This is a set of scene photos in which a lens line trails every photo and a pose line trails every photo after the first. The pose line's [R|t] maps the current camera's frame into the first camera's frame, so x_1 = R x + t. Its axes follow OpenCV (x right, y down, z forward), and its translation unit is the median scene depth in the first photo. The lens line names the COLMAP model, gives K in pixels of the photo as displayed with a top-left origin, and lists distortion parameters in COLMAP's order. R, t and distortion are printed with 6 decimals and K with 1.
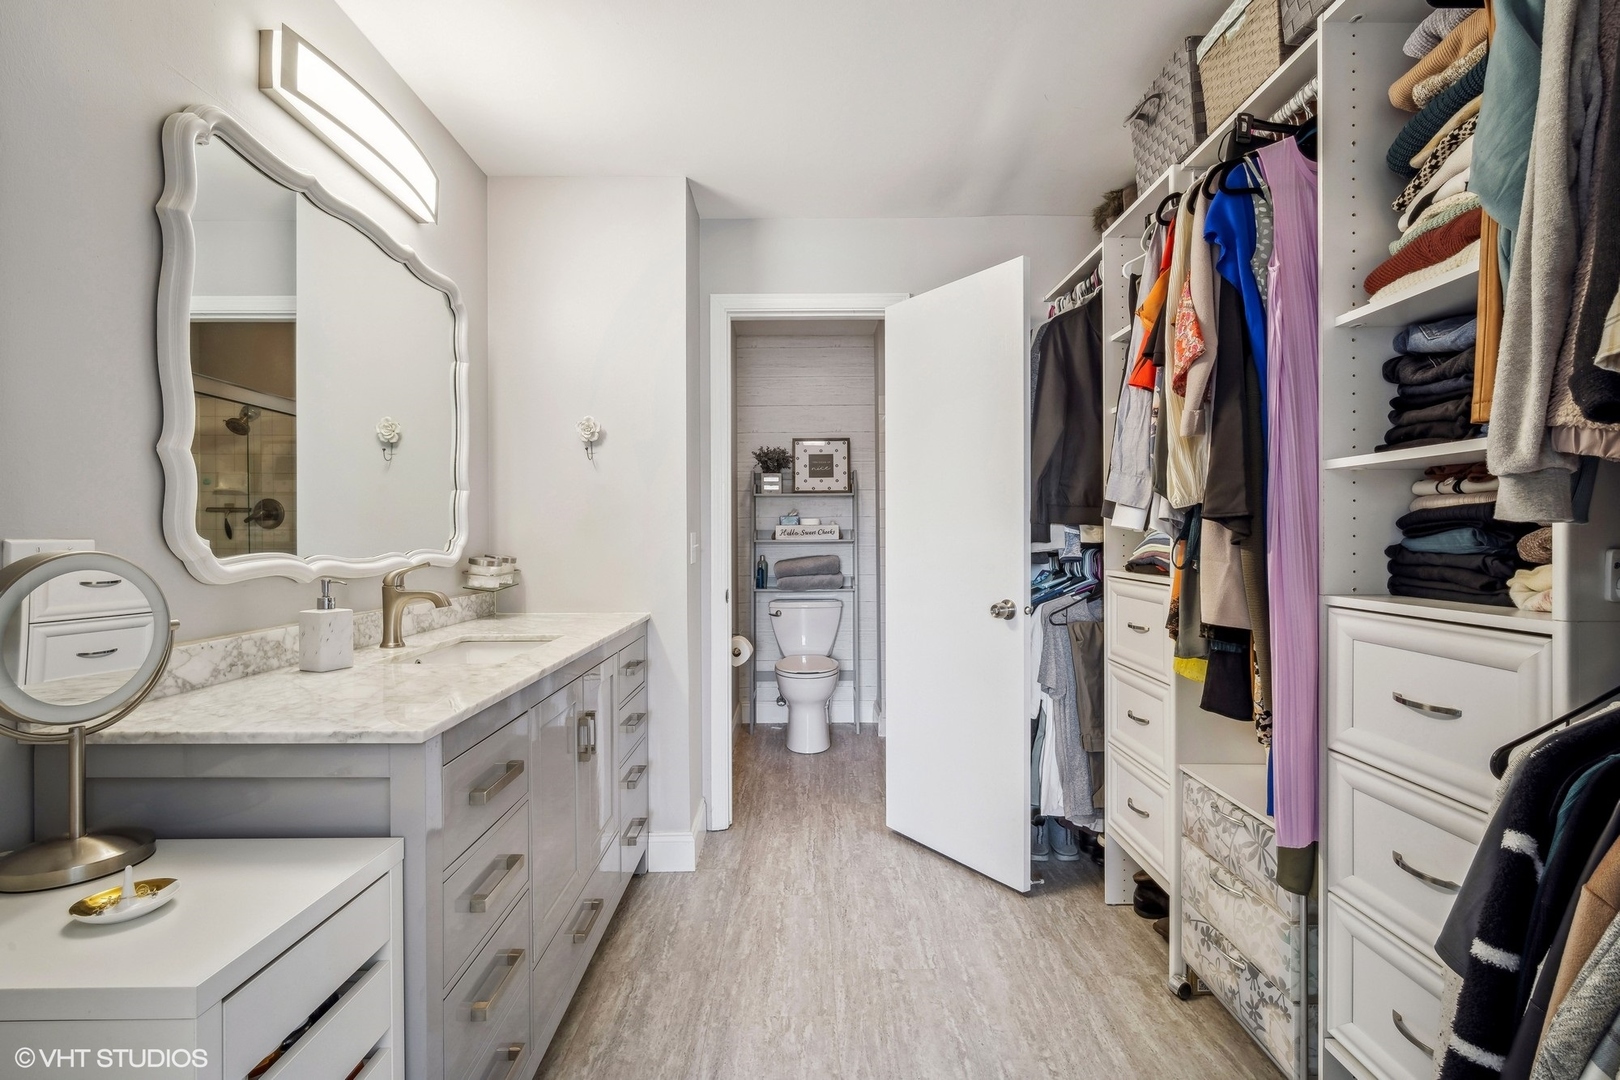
lens RADIAL K [[717.1, 0, 806.7], [0, 717.1, 539.1], [0, 0, 1]] dist [-0.013747, 0.004272]
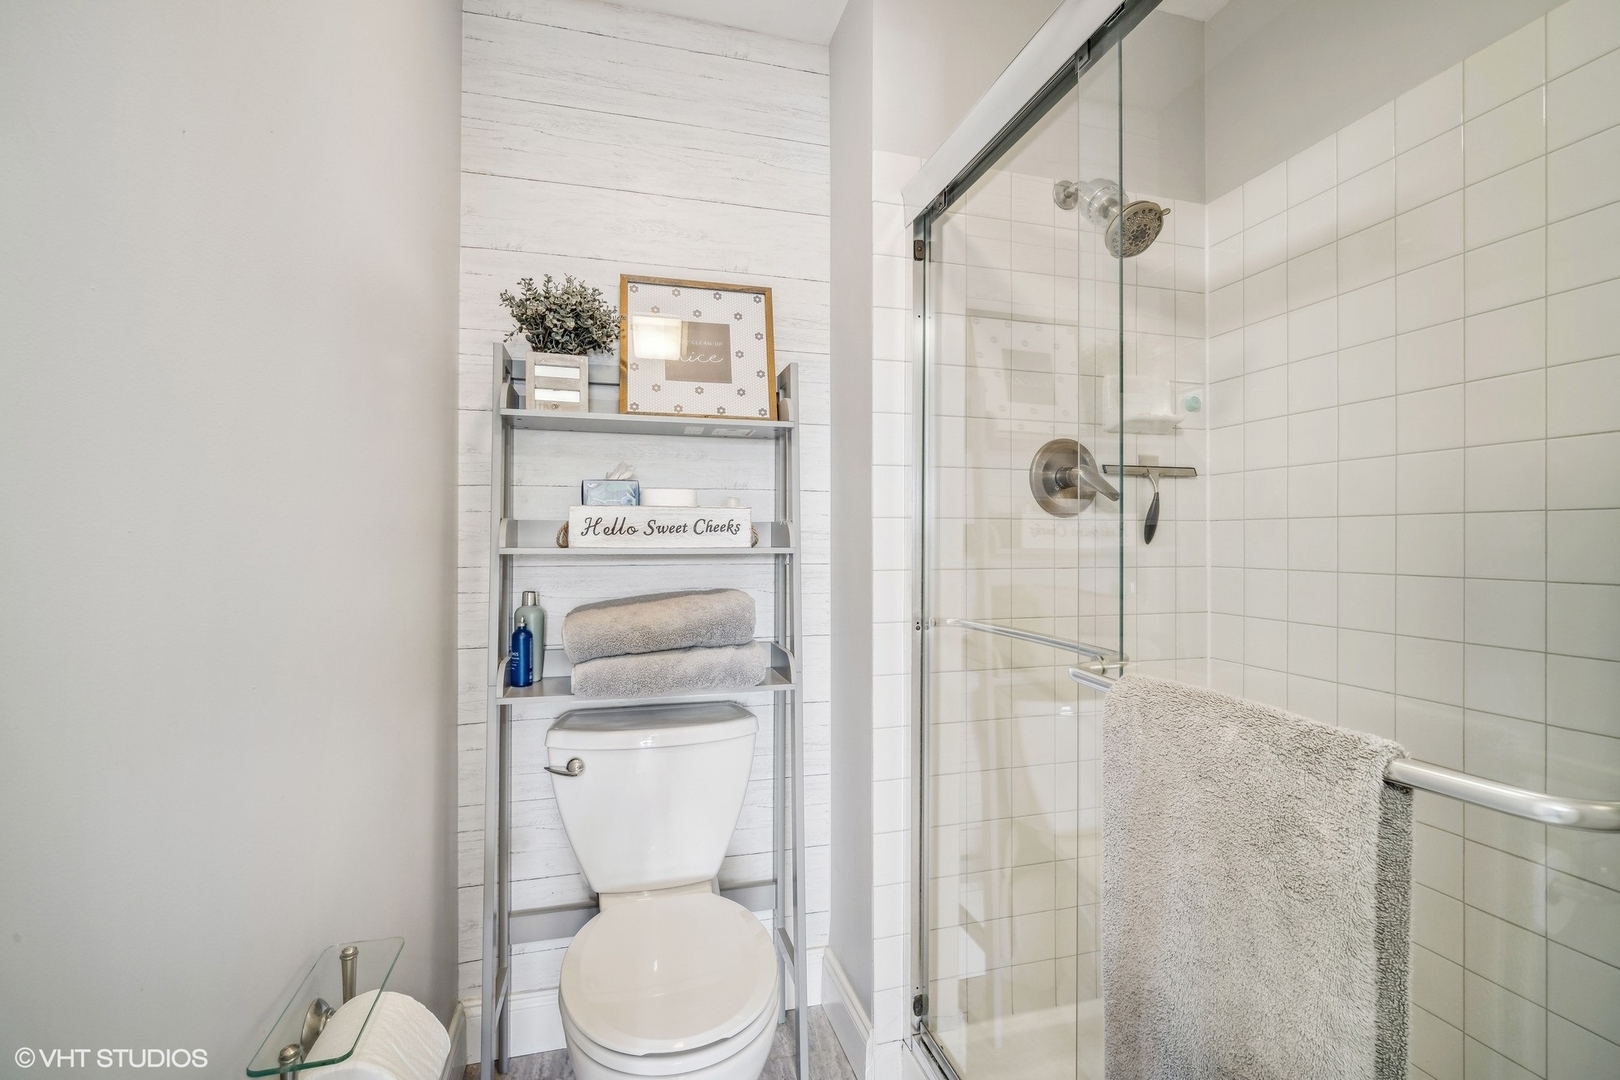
lens RADIAL K [[717.1, 0, 809.4], [0, 717.1, 537.0], [0, 0, 1]] dist [-0.013747, 0.004272]
pose [[0.962937, 0.007974, 0.269609, -0.024168], [-0.005178, 0.999925, -0.011079, -0.001694], [-0.269677, 0.009273, 0.962906, 0.624702]]
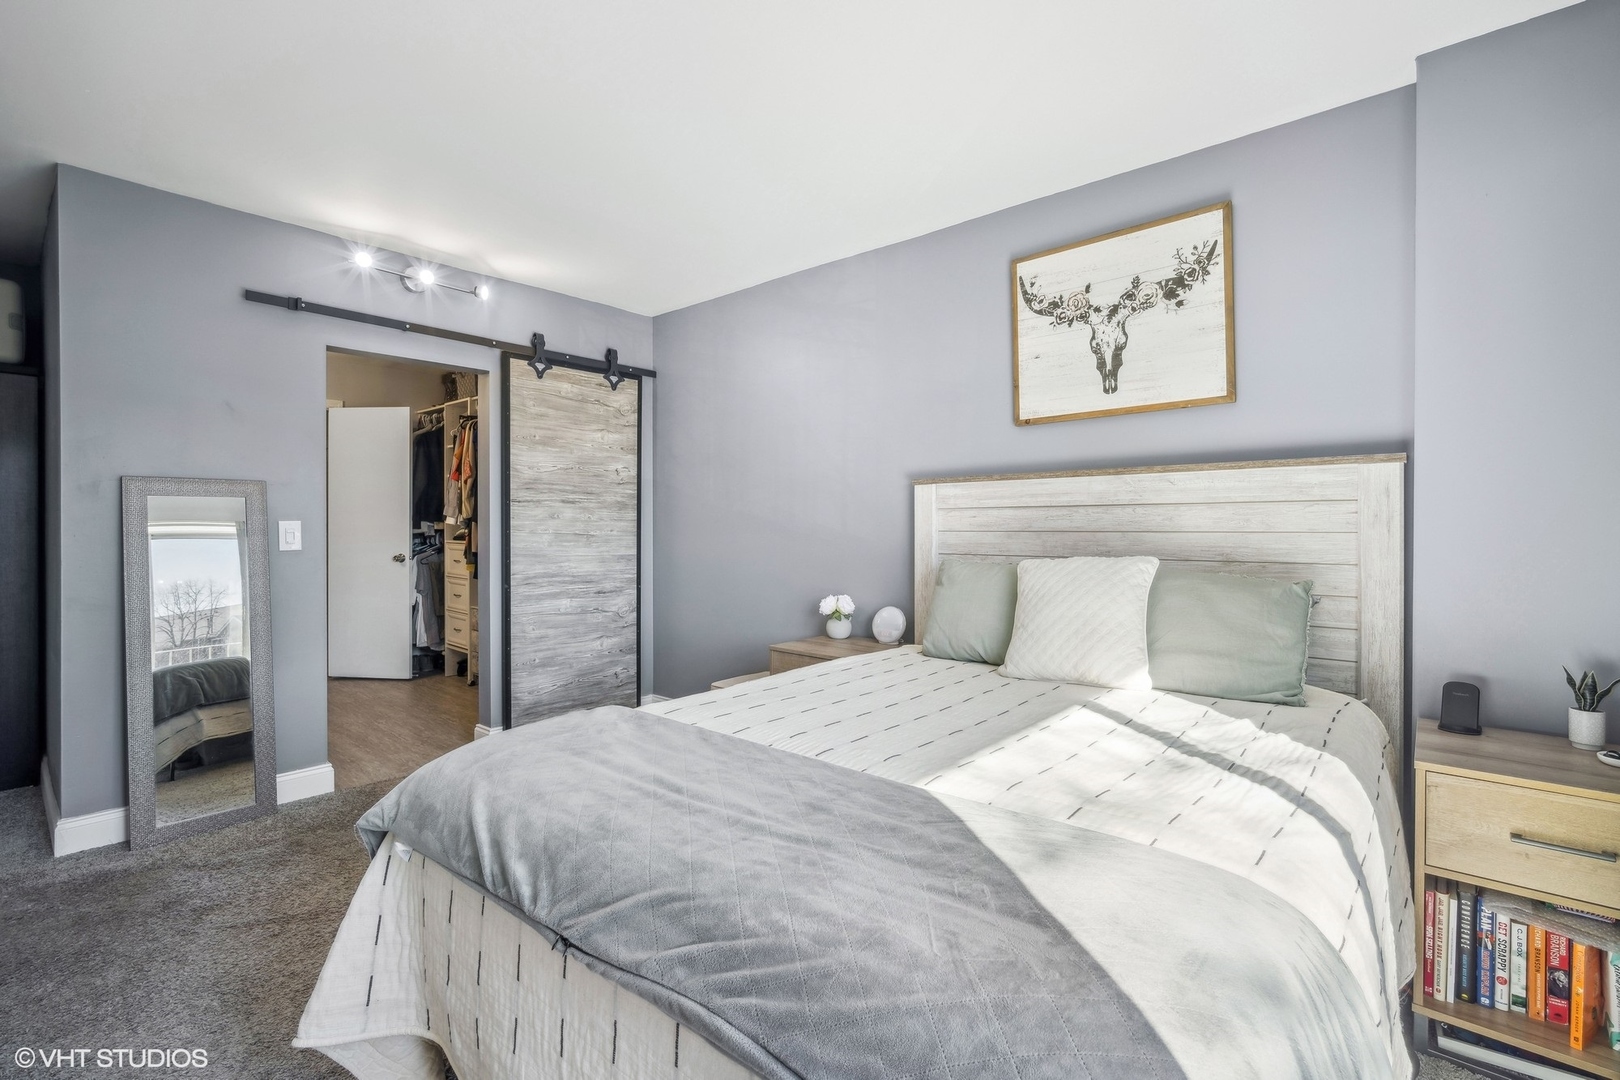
lens RADIAL K [[717.1, 0, 808.8], [0, 717.1, 533.1], [0, 0, 1]] dist [-0.013747, 0.004272]
pose [[0.659983, -0.000109, 0.751280, -0.593031], [-0.004895, 0.999978, 0.004446, 0.000885], [-0.751264, -0.006611, 0.659969, -1.537897]]
